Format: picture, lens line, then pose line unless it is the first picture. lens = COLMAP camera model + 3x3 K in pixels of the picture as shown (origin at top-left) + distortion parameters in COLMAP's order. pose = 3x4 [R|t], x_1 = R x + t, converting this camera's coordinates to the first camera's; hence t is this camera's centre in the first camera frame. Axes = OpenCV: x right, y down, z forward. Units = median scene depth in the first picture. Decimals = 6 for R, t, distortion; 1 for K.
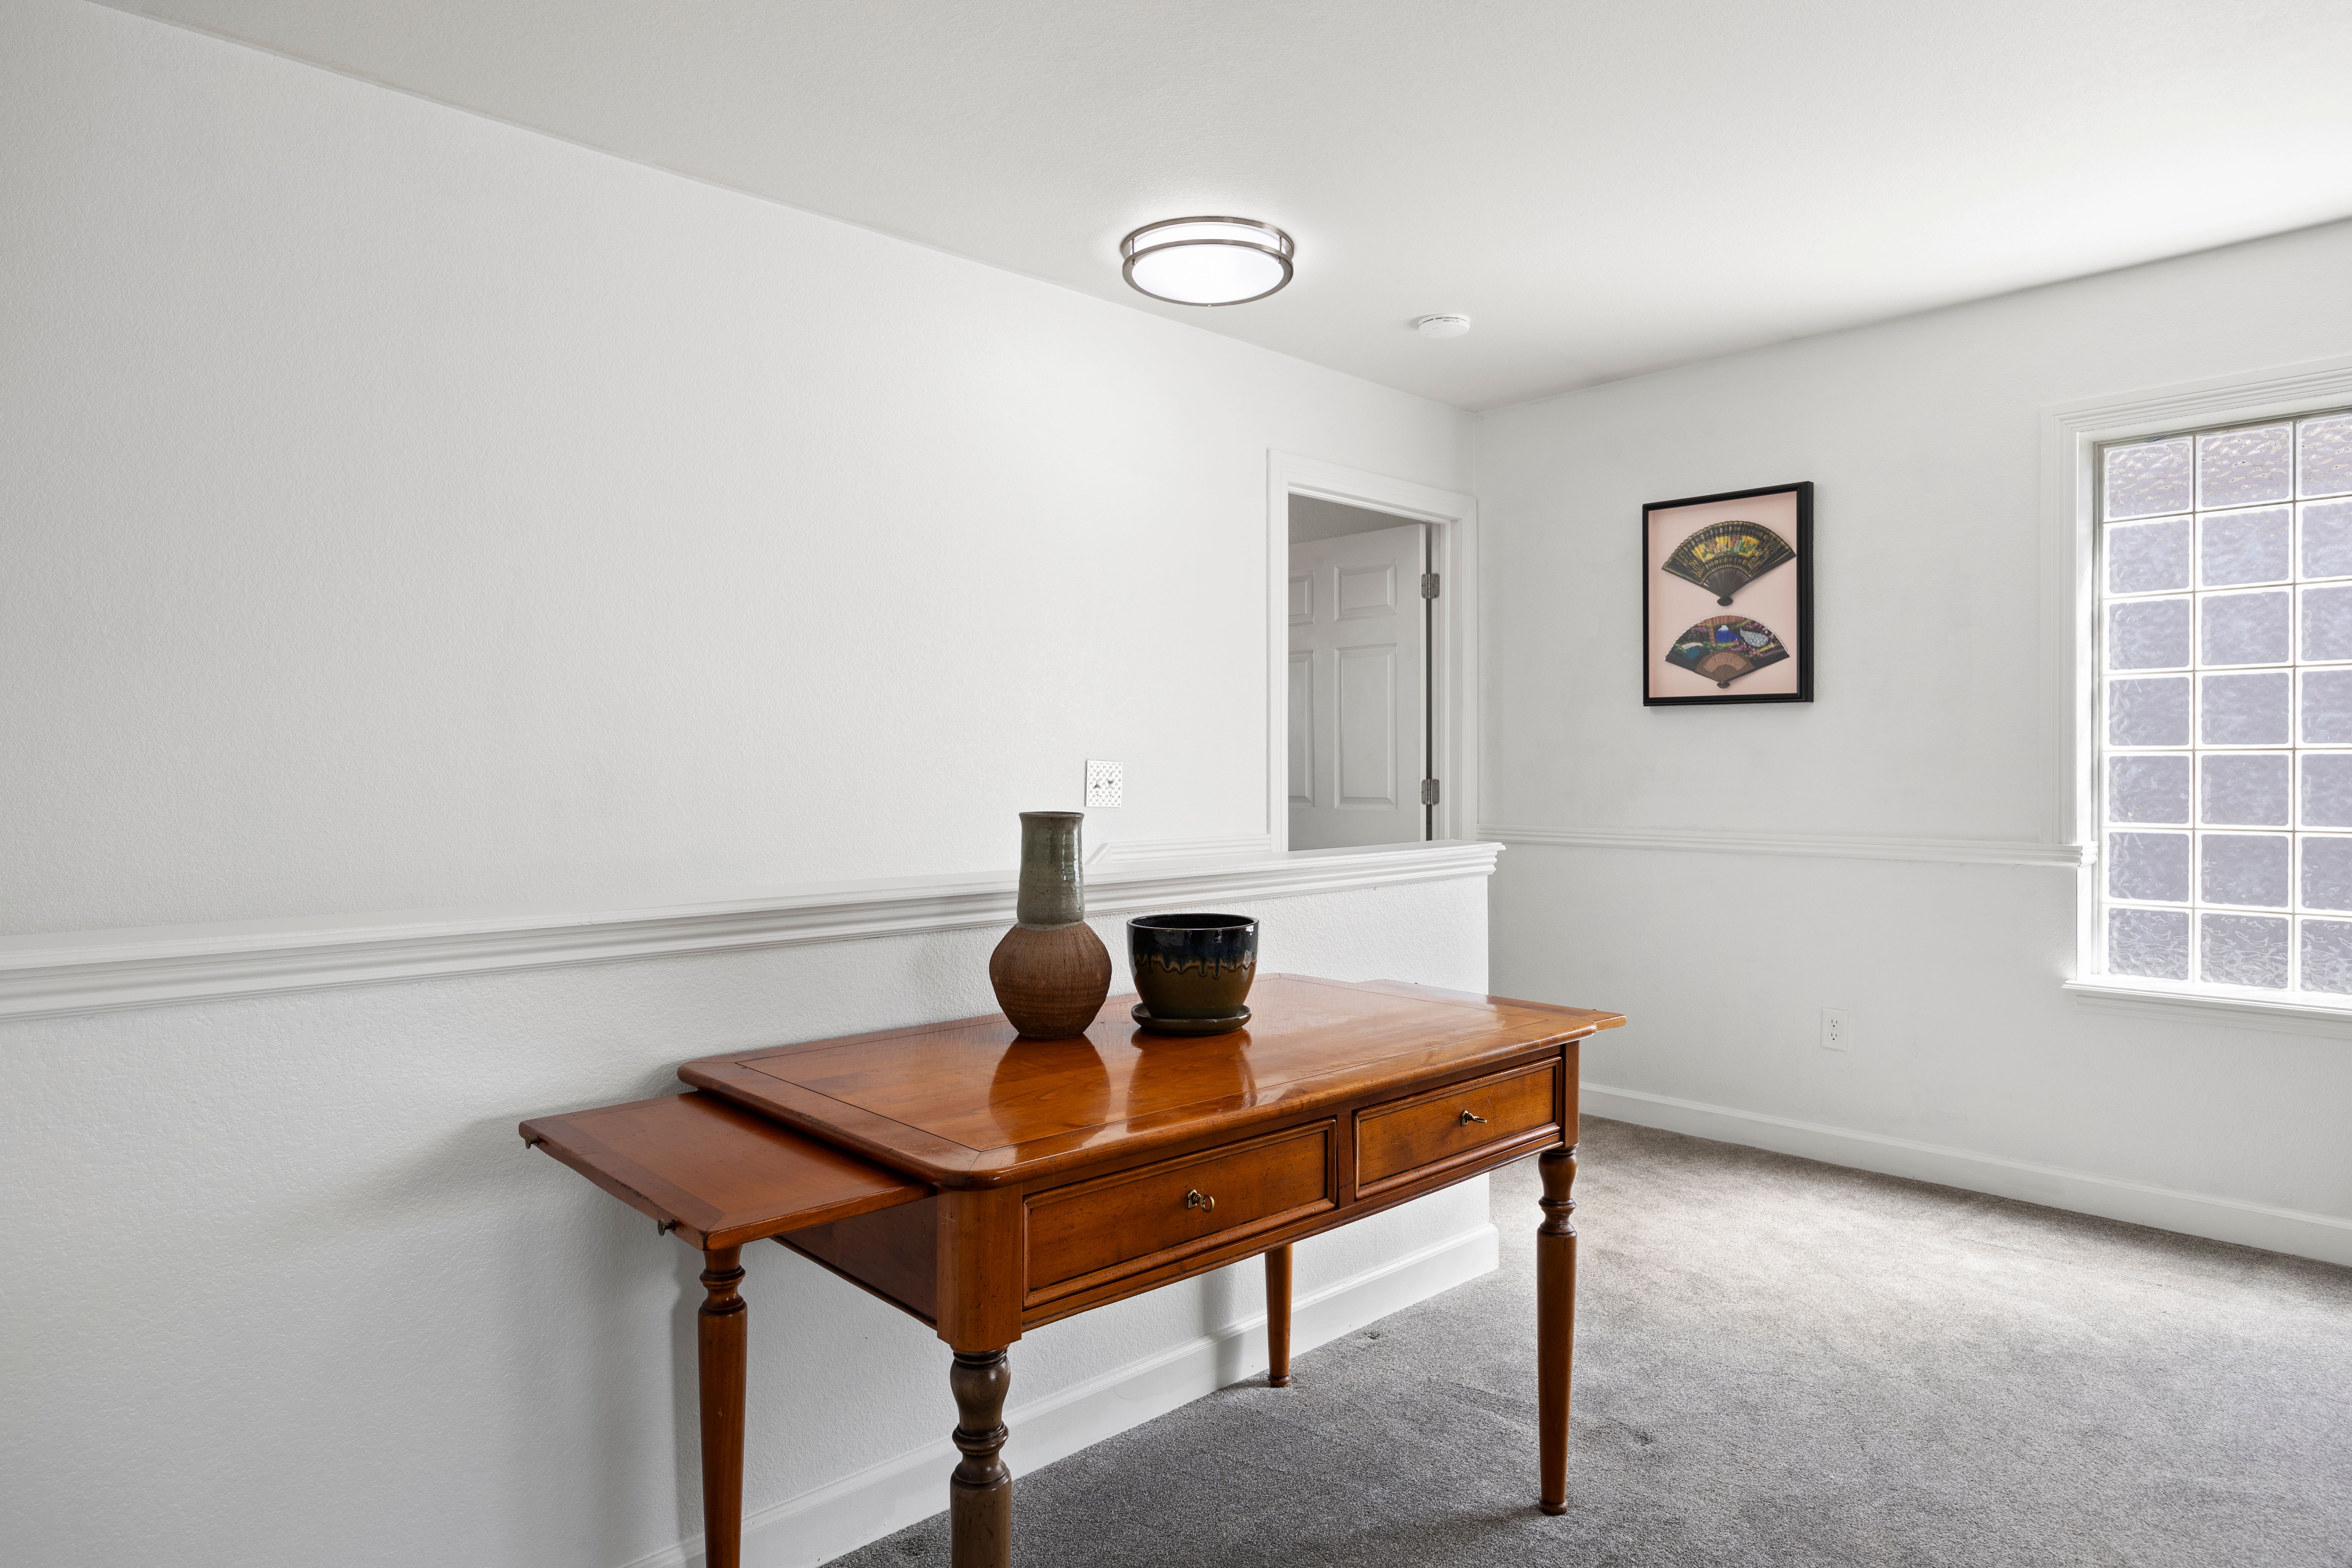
lens RADIAL K [[1356.7, 0, 1140.4], [0, 1356.7, 778.6], [0, 0, 1]] dist [-0.003612, 0.001740]
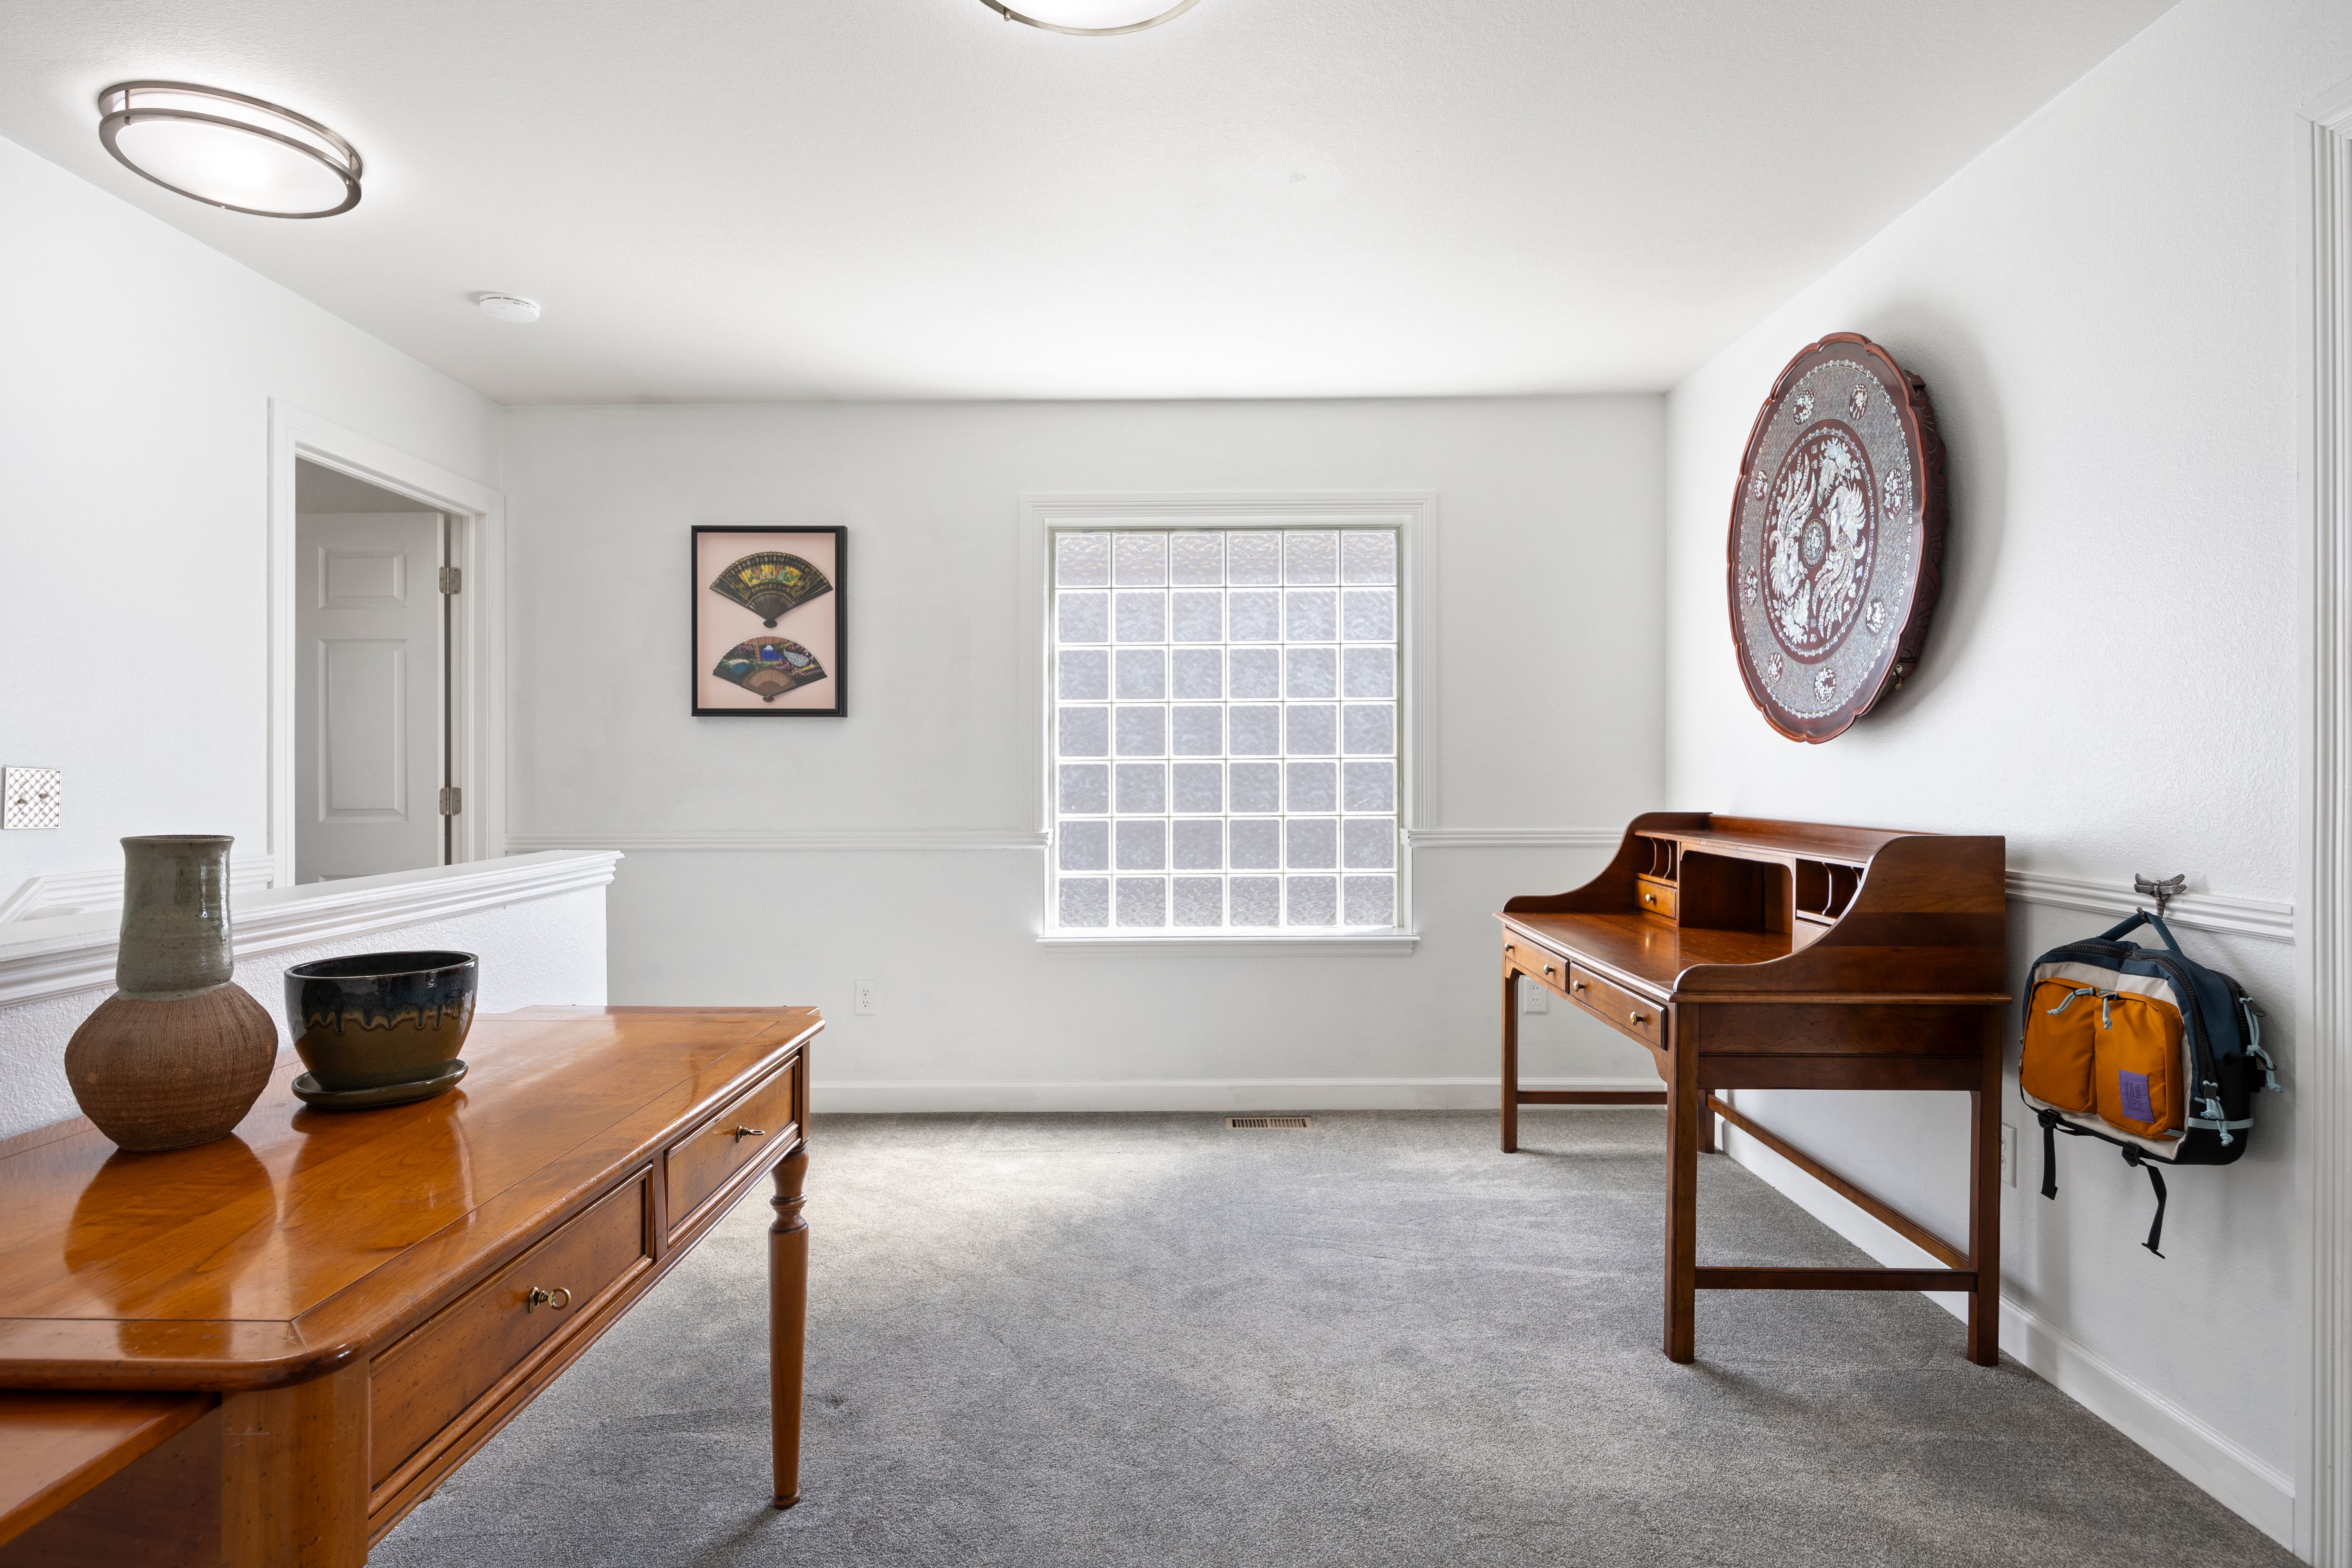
lens RADIAL K [[1241.2, 0, 1175.3], [0, 1241.2, 775.2], [0, 0, 1]] dist [-0.003905, -0.003120]
pose [[0.688833, -0.003977, 0.724909, -0.098406], [0.009930, 0.999943, -0.003950, 0.000150], [-0.724852, 0.009919, 0.688833, 0.084638]]
